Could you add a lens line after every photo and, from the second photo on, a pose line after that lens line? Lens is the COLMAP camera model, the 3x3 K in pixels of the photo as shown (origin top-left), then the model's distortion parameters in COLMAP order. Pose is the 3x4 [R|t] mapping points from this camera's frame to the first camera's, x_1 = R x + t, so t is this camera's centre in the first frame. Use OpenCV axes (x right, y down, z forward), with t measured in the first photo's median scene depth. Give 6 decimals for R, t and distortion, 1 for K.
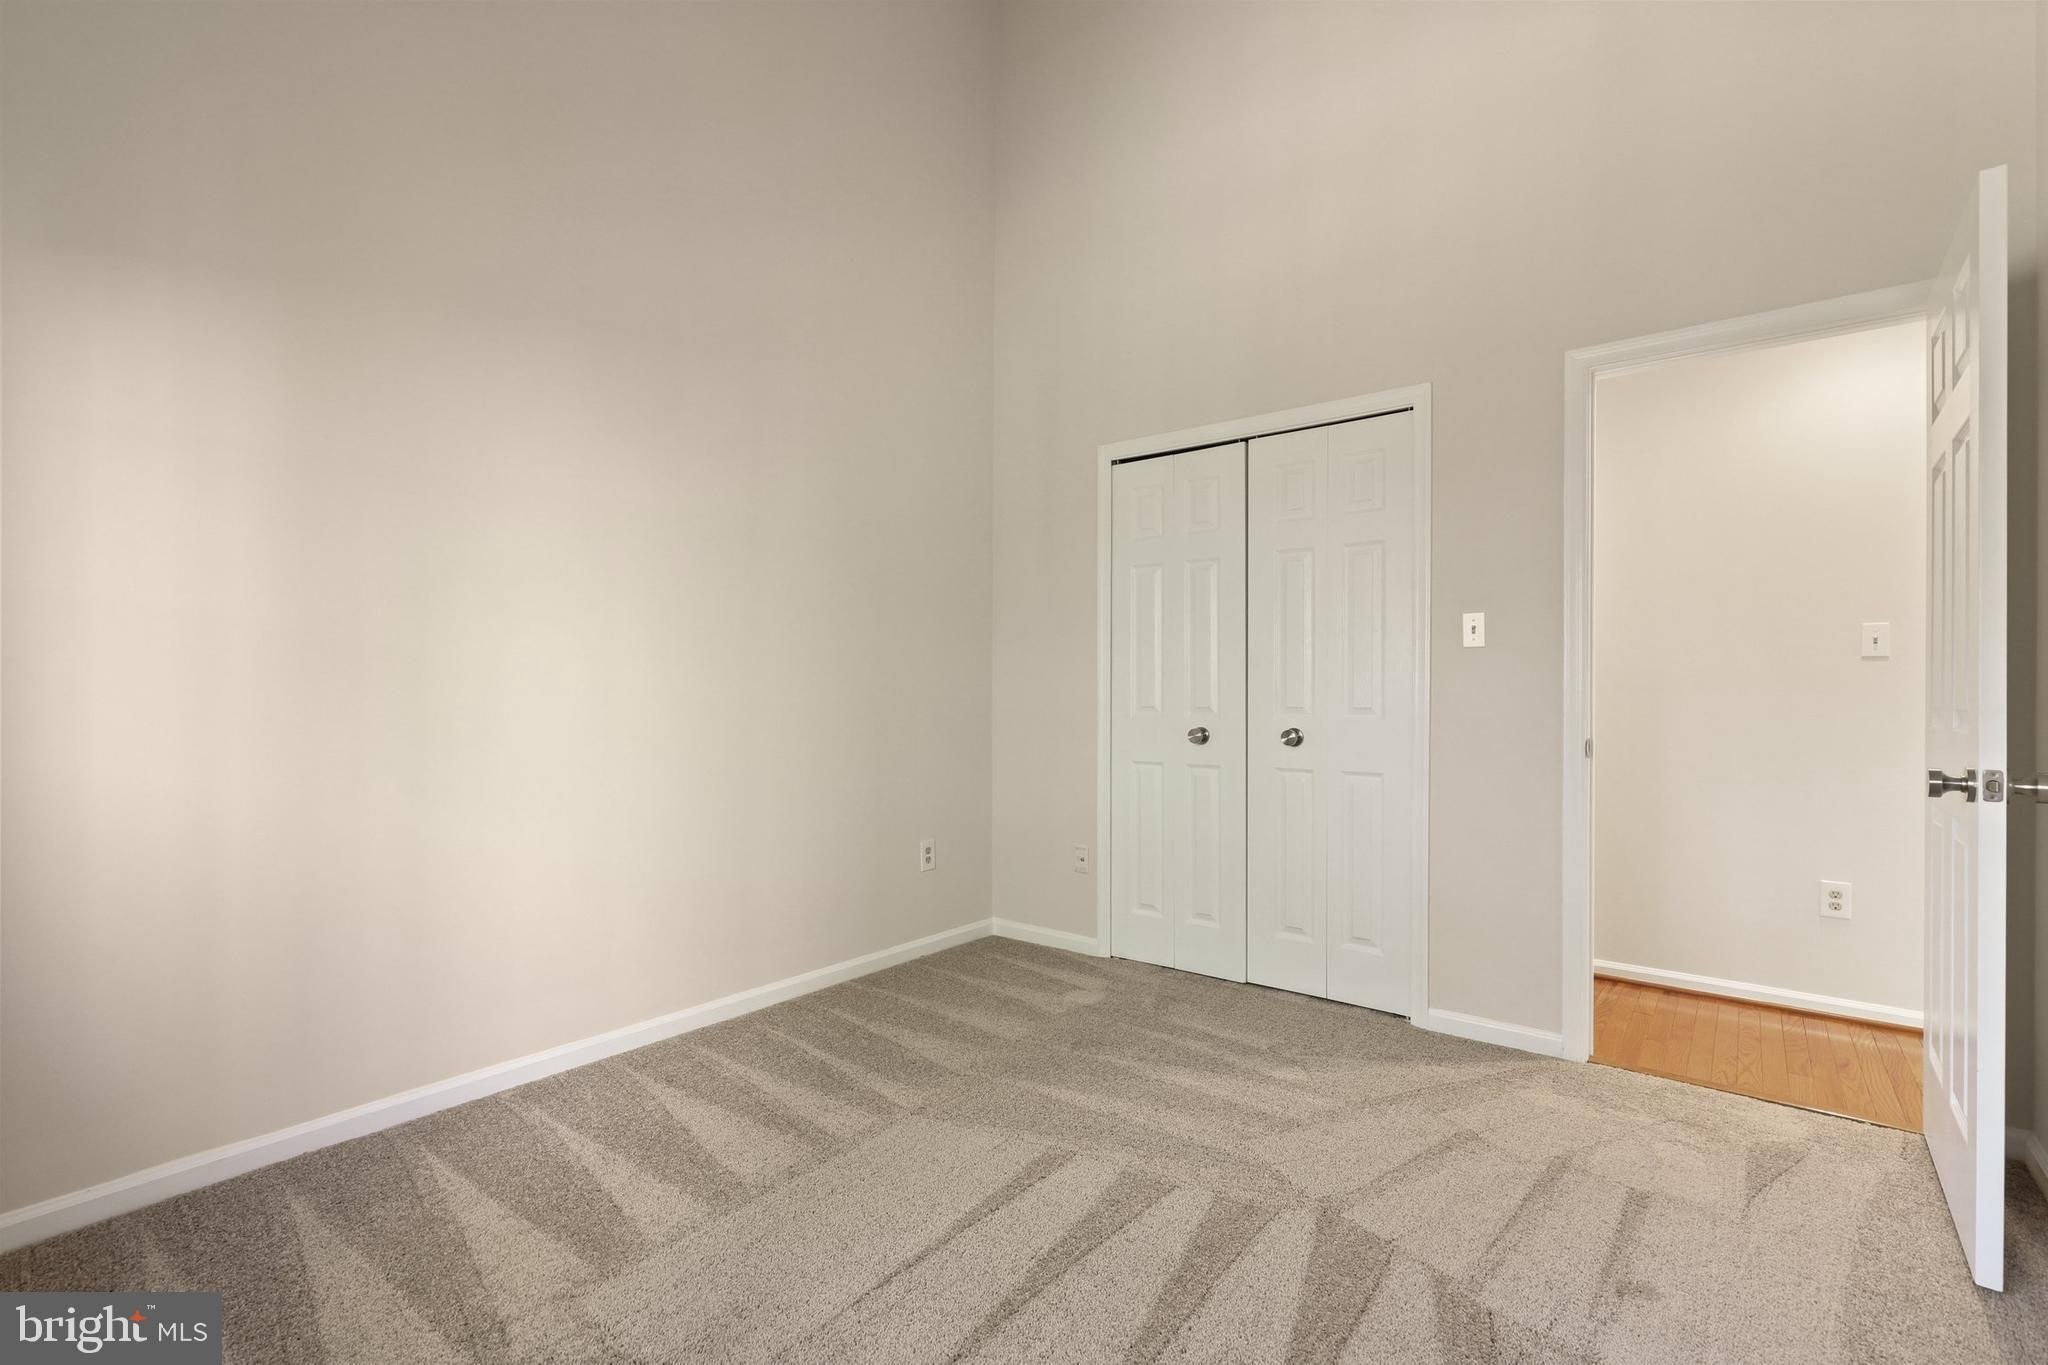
lens RADIAL K [[926.7, 0, 1017.3], [0, 926.7, 676.0], [0, 0, 1]] dist [0.003447, -0.000918]
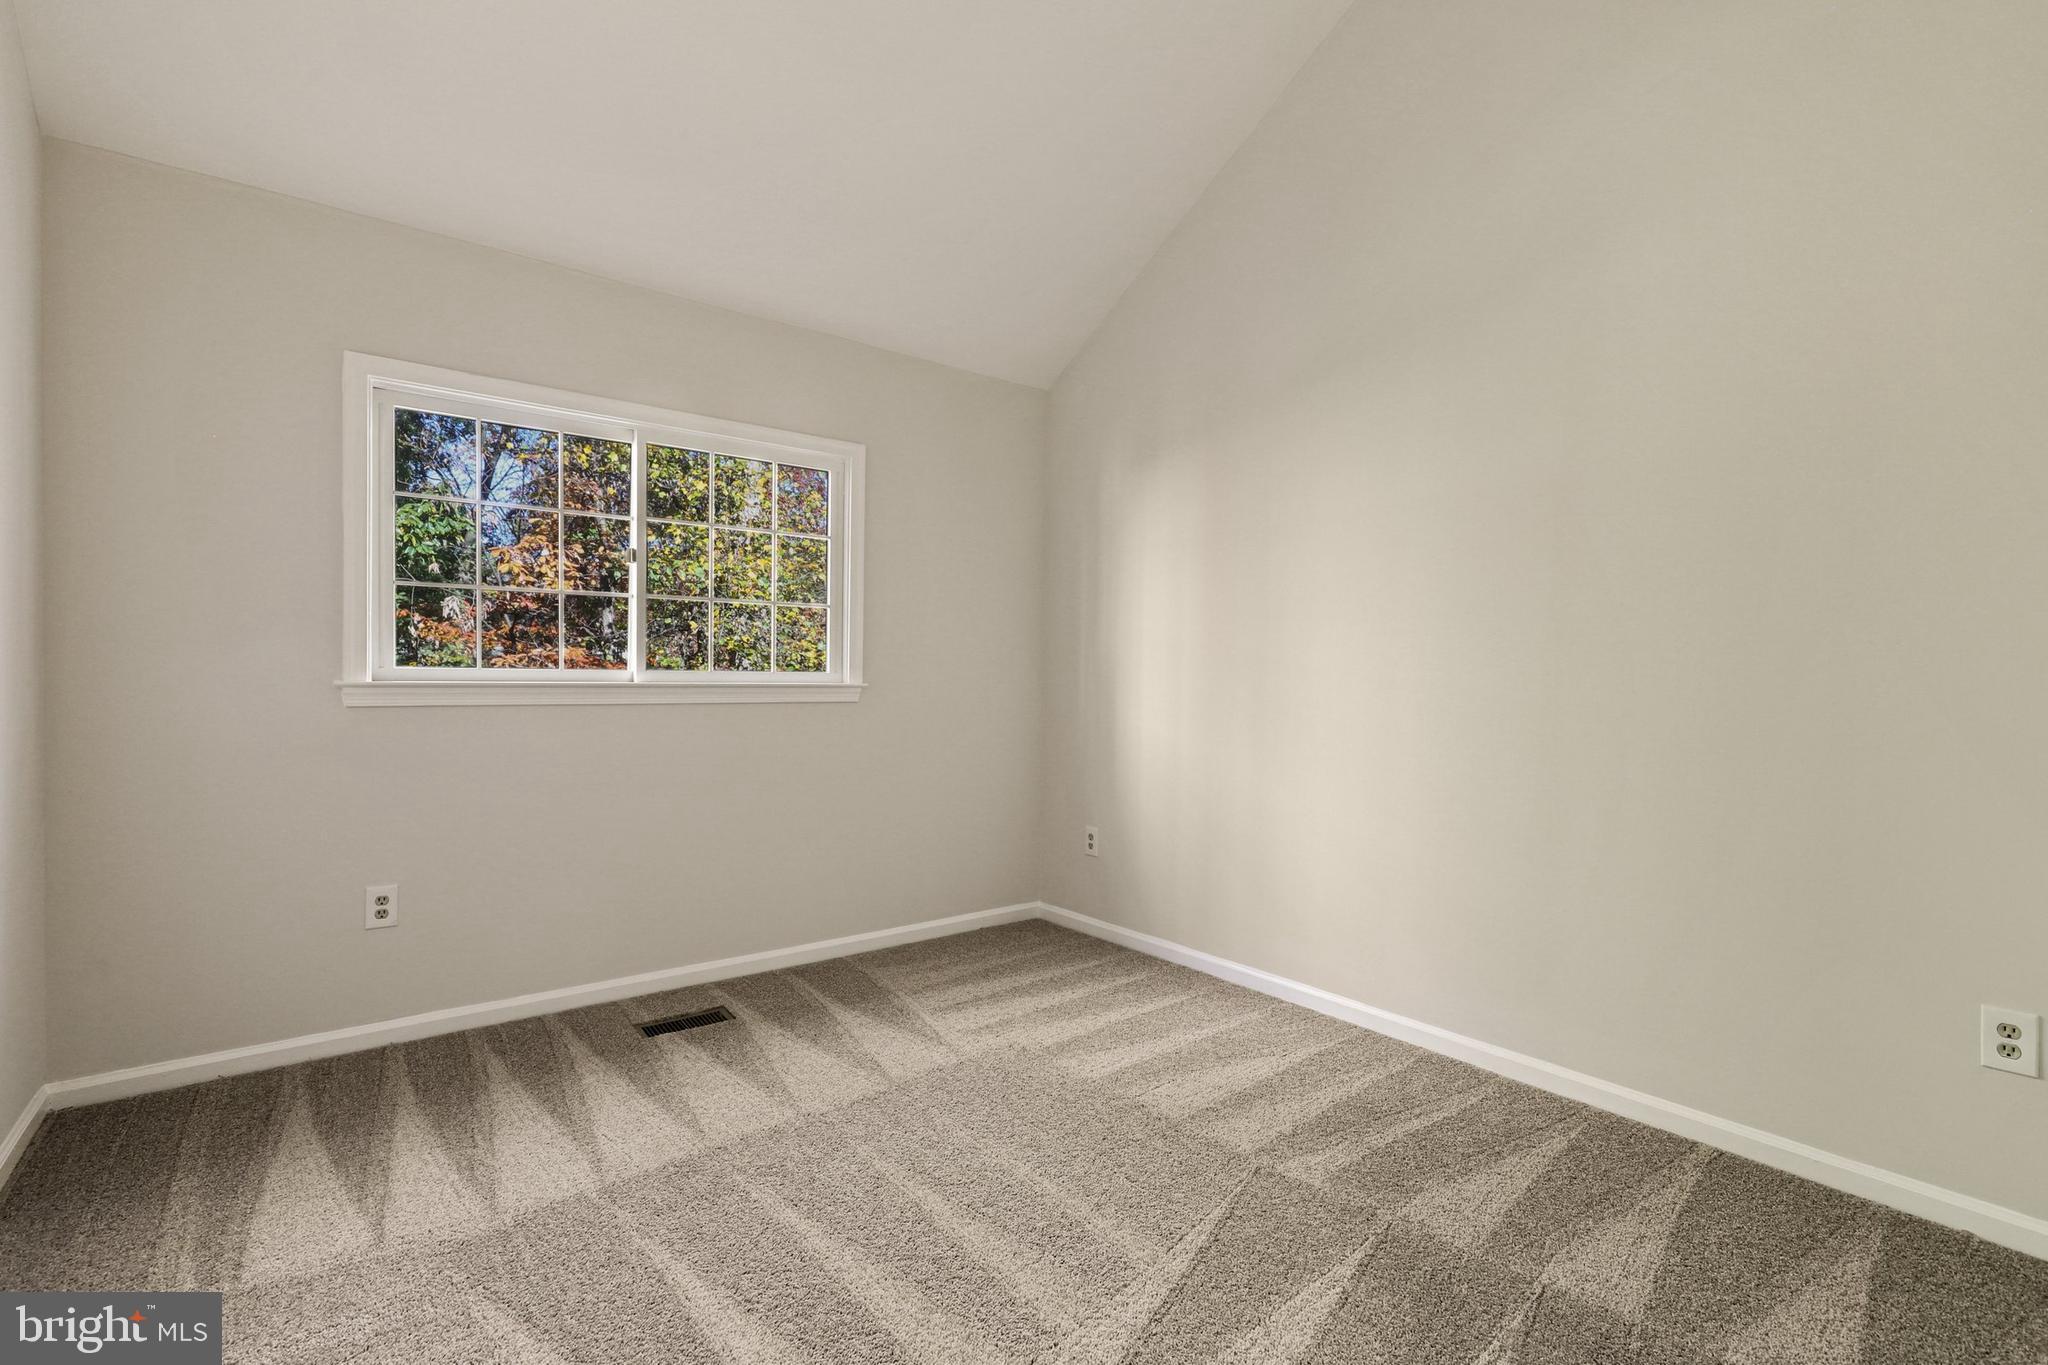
lens RADIAL K [[926.7, 0, 1013.3], [0, 926.7, 685.2], [0, 0, 1]] dist [0.003447, -0.000918]
pose [[-0.215022, 0.006456, -0.976588, 0.725821], [-0.011954, 0.999886, 0.009242, 0.015060], [0.976536, 0.013662, -0.214920, 0.888382]]
